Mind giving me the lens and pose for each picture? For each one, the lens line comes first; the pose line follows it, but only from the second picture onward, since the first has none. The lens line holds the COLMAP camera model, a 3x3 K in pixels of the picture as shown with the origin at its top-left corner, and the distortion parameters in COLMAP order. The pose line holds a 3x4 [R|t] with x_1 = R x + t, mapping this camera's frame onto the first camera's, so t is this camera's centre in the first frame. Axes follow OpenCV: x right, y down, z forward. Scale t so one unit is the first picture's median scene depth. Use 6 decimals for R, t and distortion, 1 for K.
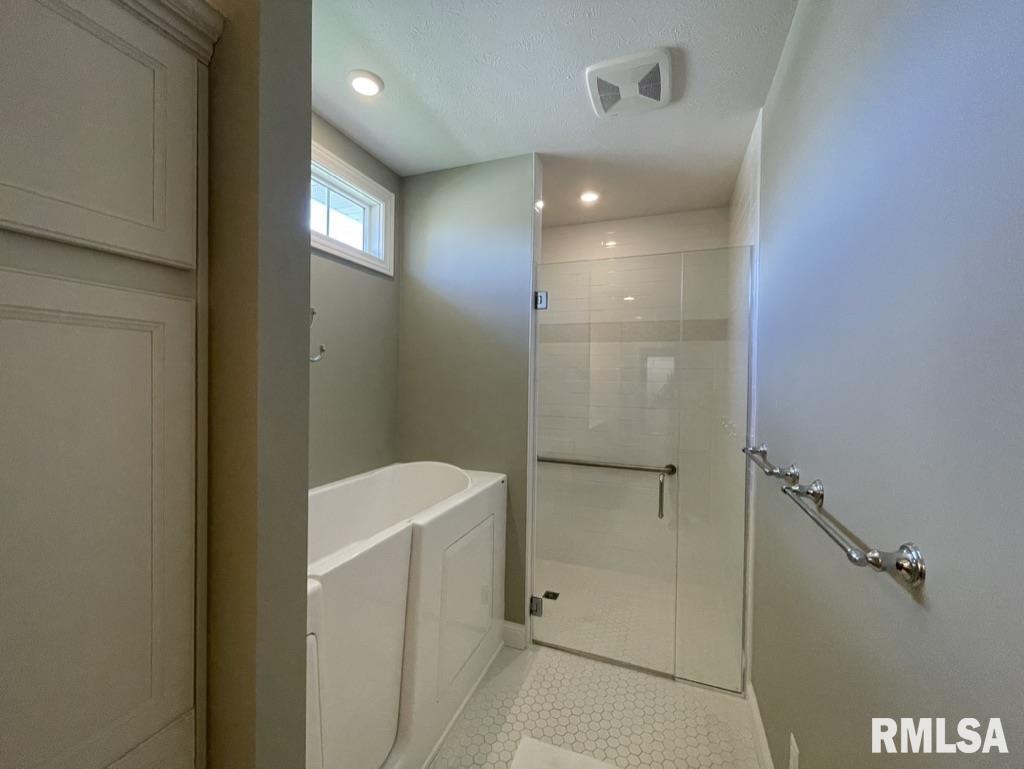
lens RADIAL K [[415.4, 0, 517.6], [0, 415.4, 381.9], [0, 0, 1]] dist [0.000555, 0.000222]
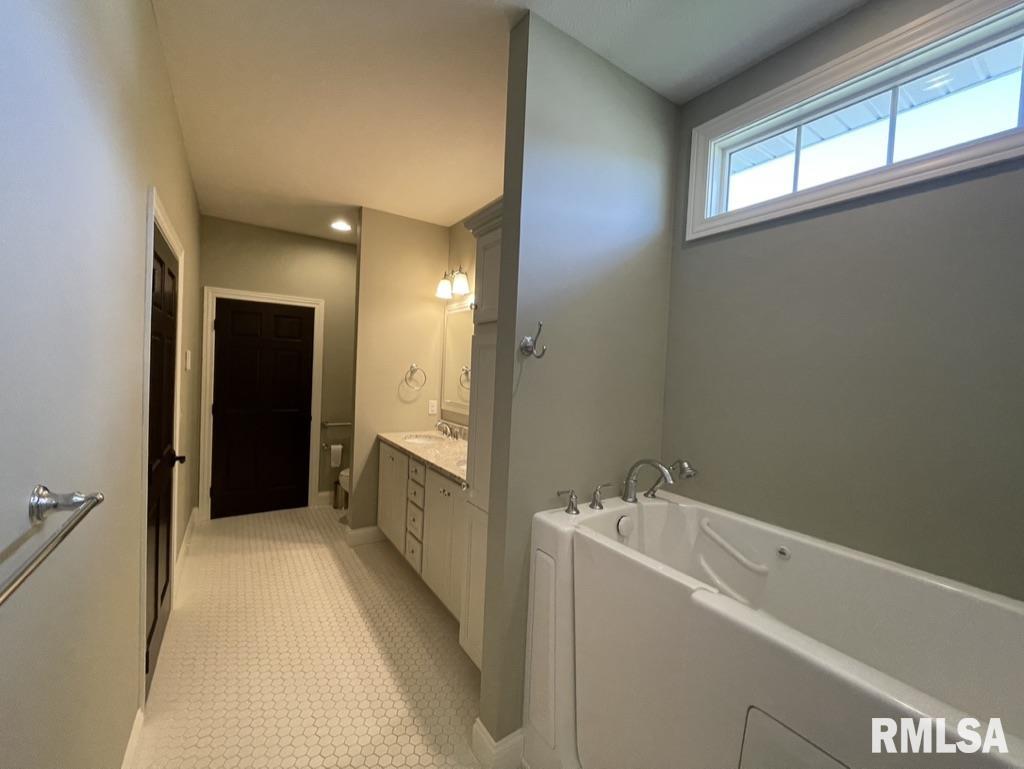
lens RADIAL K [[415.4, 0, 517.6], [0, 415.4, 381.9], [0, 0, 1]] dist [0.000555, 0.000222]
pose [[-0.584720, -0.013409, -0.811124, 0.289610], [-0.069032, 0.997059, 0.033281, -0.000108], [0.808292, 0.075453, -0.583927, 0.702110]]
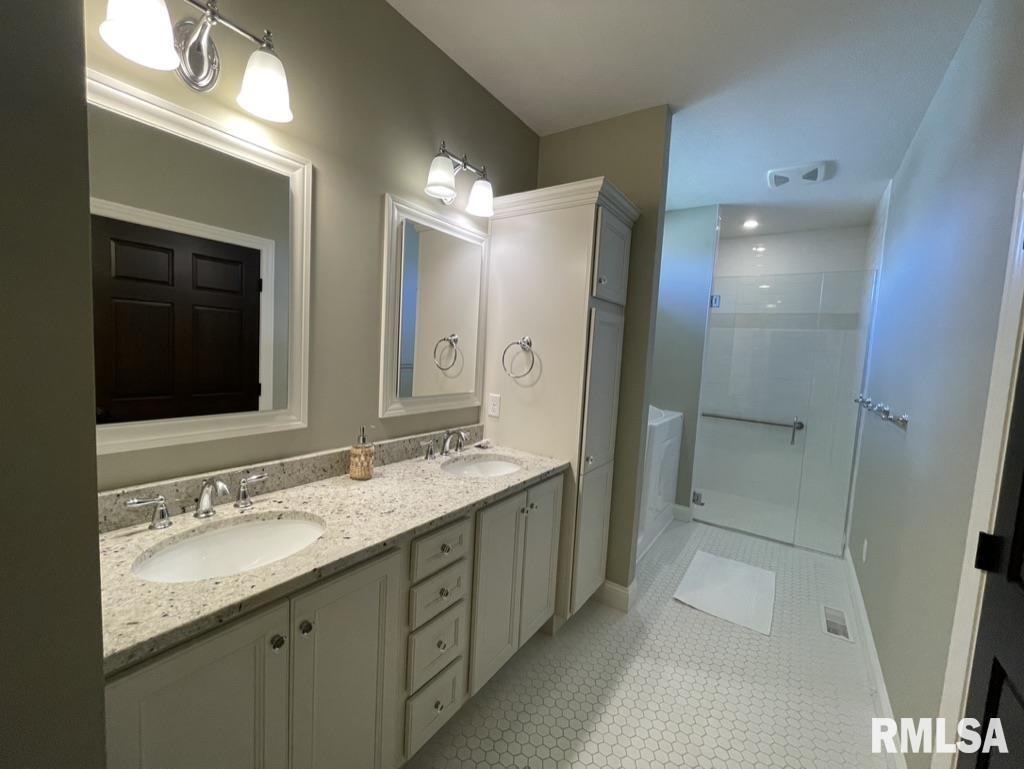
lens RADIAL K [[415.4, 0, 517.6], [0, 415.4, 381.9], [0, 0, 1]] dist [0.000555, 0.000222]
pose [[0.969892, 0.060169, -0.235986, -0.303866], [-0.047641, 0.997154, 0.058440, 0.047982], [0.238831, -0.045437, 0.969998, -0.752142]]
